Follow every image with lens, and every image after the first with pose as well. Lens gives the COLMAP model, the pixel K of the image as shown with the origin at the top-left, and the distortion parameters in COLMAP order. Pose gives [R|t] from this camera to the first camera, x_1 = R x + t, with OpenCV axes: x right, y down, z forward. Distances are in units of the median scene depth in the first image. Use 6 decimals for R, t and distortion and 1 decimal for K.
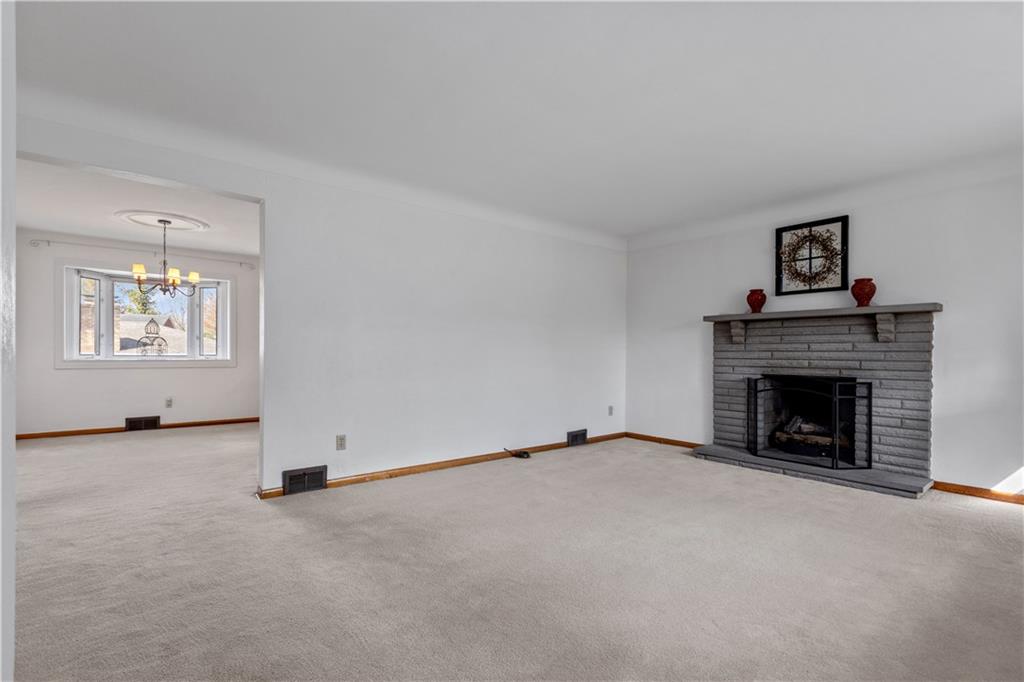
lens RADIAL K [[468.5, 0, 509.3], [0, 468.5, 361.5], [0, 0, 1]] dist [0.004943, 0.000221]
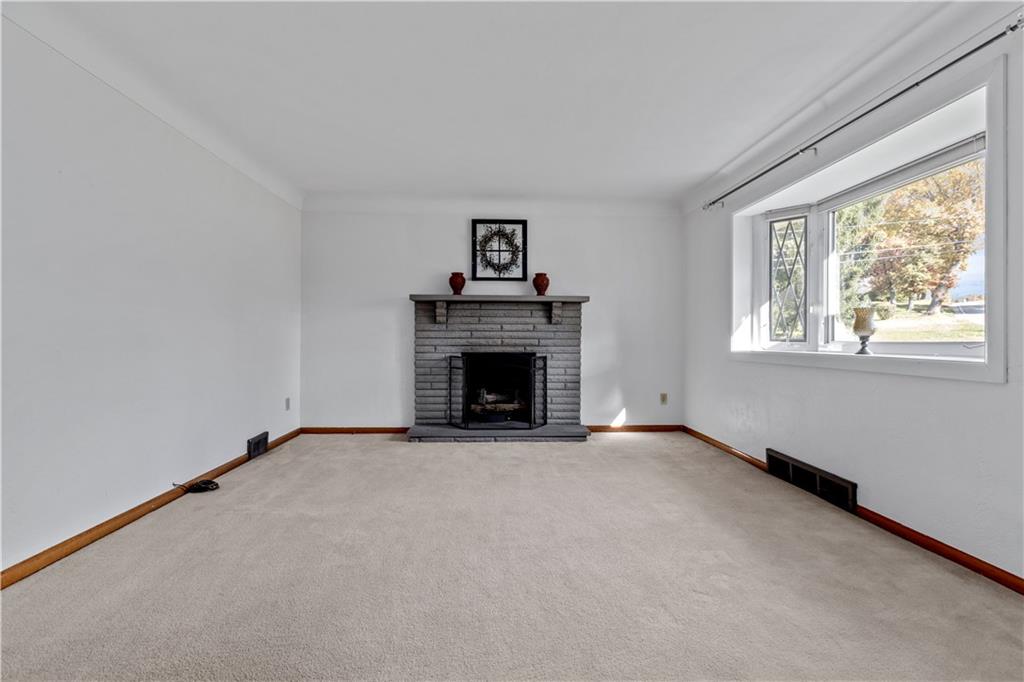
lens RADIAL K [[468.5, 0, 511.7], [0, 468.5, 336.3], [0, 0, 1]] dist [0.004943, 0.000221]
pose [[0.609084, -0.005600, 0.793086, -0.258028], [0.013918, 0.999897, -0.003628, -0.004580], [-0.792983, 0.013248, 0.609099, 0.277833]]
